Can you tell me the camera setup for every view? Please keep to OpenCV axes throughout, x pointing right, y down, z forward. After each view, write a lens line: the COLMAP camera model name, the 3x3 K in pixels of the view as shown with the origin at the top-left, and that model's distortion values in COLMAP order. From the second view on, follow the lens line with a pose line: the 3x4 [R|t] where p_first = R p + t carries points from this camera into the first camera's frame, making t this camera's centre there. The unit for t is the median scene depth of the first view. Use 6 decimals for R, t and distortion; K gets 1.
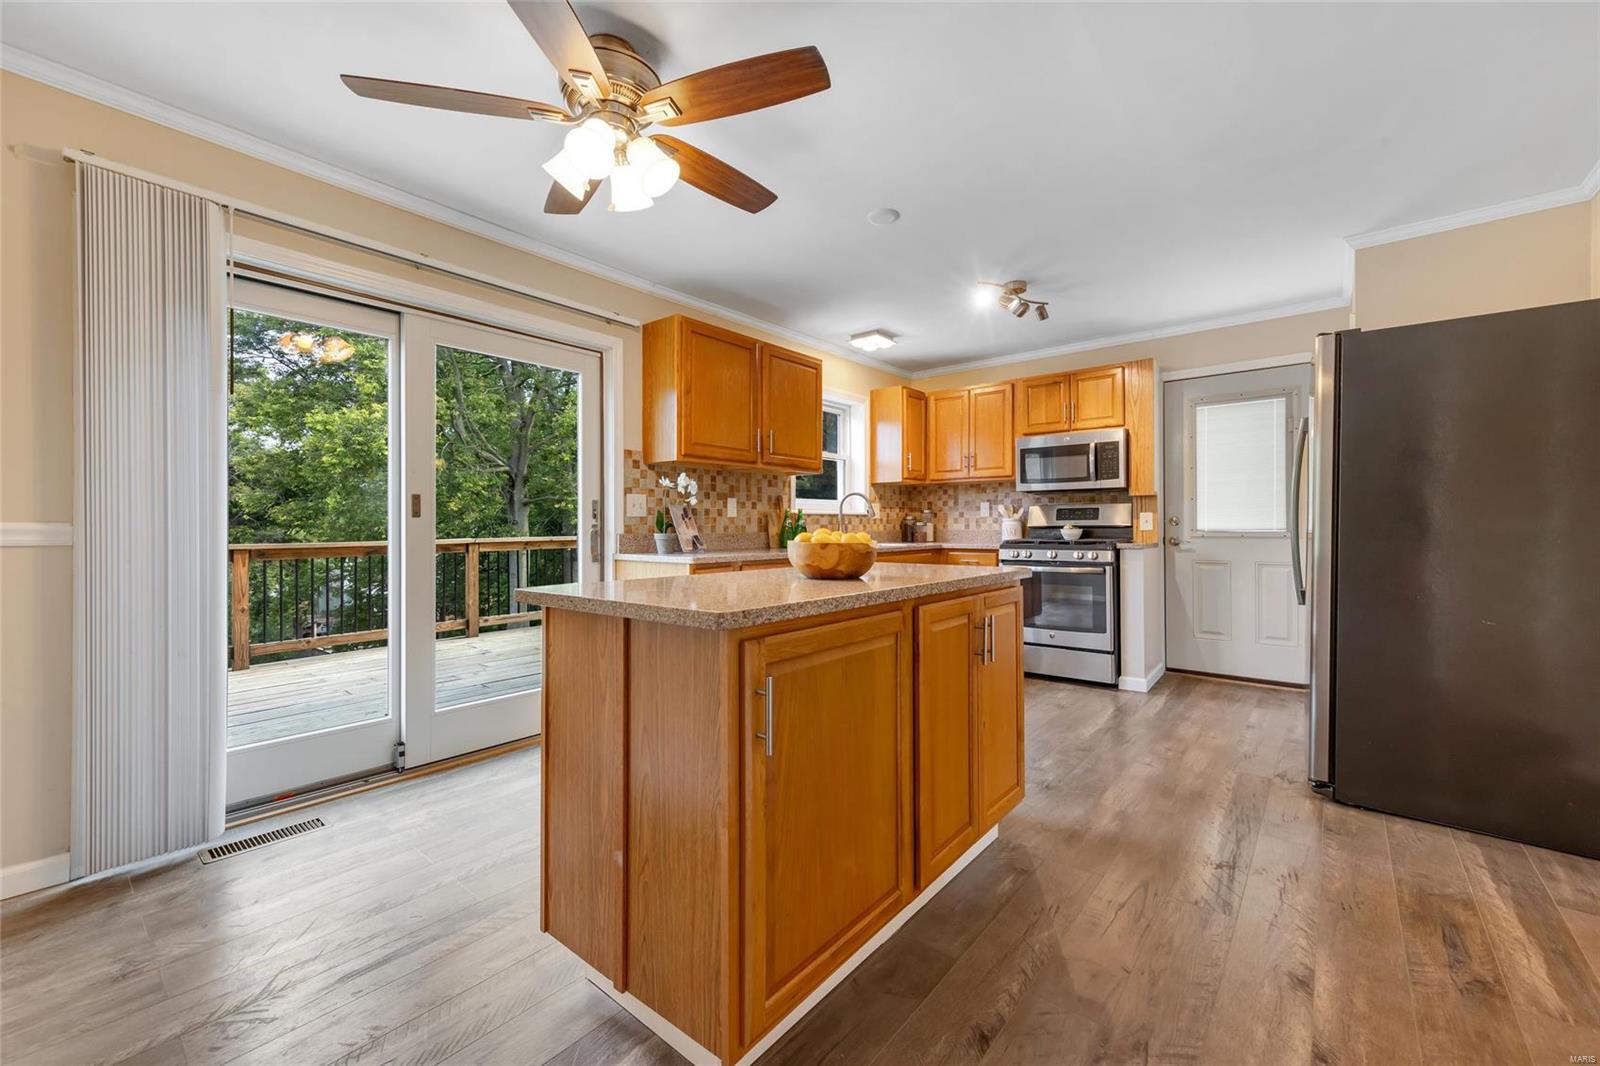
lens RADIAL K [[638.2, 0, 805.9], [0, 638.2, 529.1], [0, 0, 1]] dist [0.006538, -0.000008]
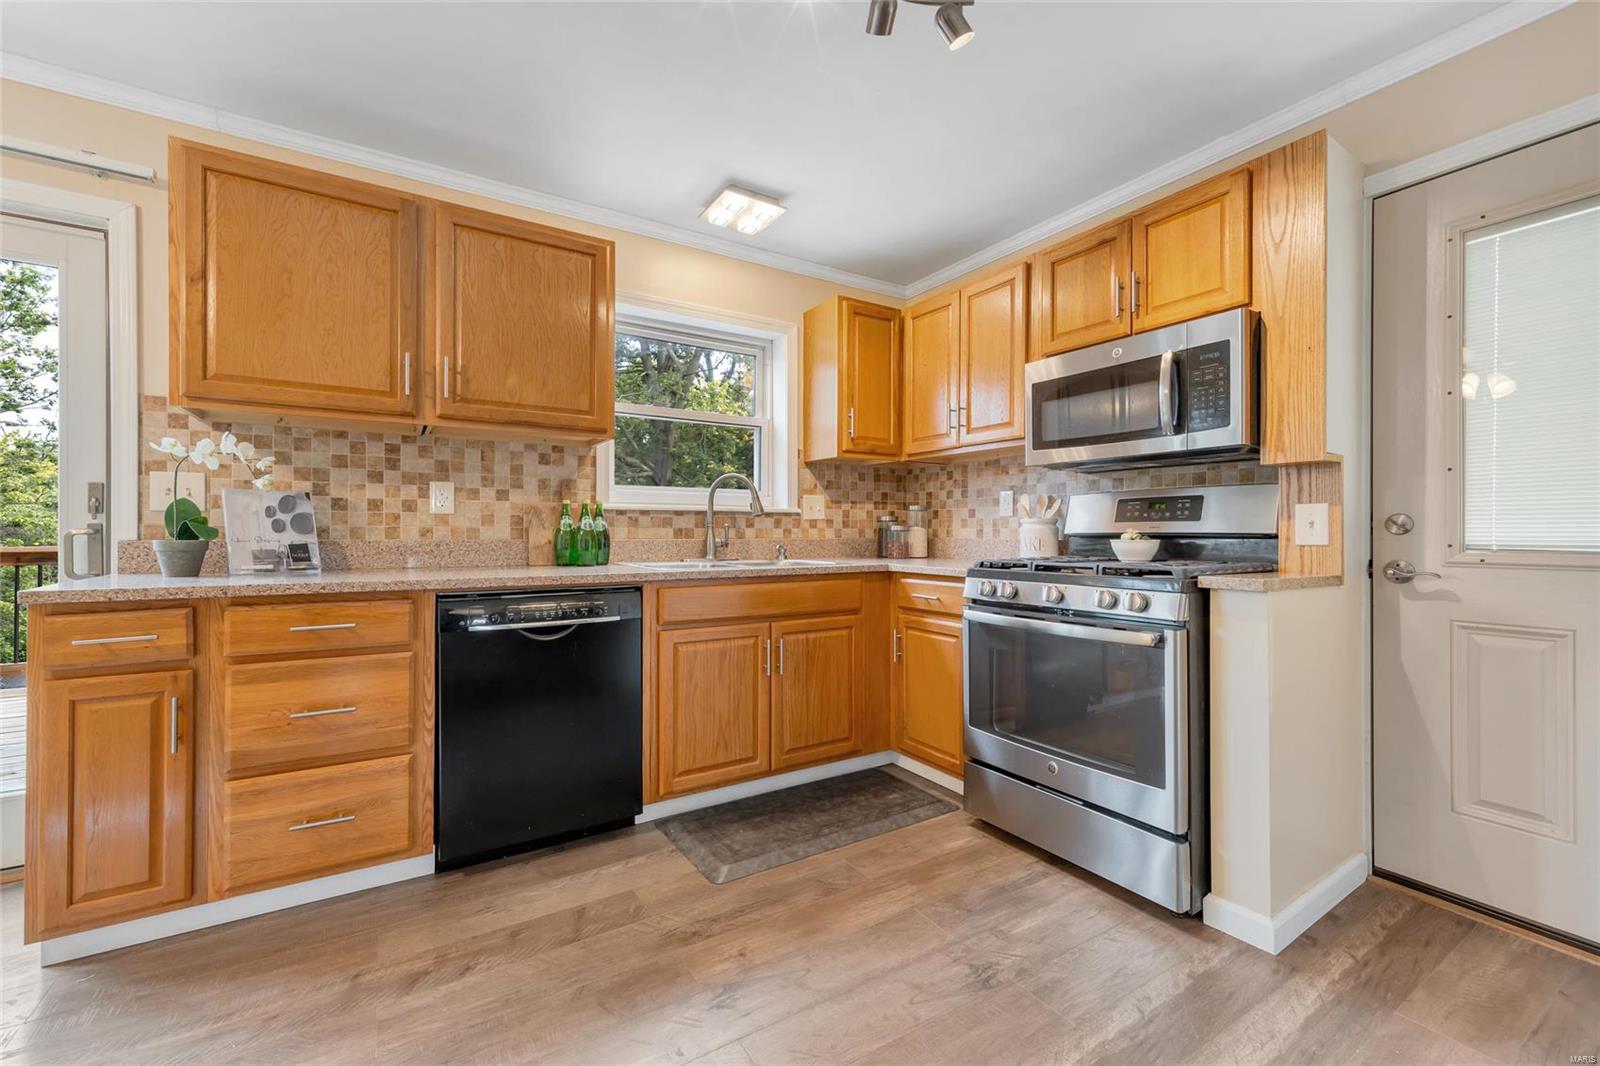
lens RADIAL K [[638.2, 0, 791.1], [0, 638.2, 533.4], [0, 0, 1]] dist [0.006538, -0.000008]
pose [[0.942741, 0.008332, -0.333422, 0.343091], [-0.008900, 0.999960, -0.000174, -0.002594], [0.333408, 0.003131, 0.942778, 0.473048]]
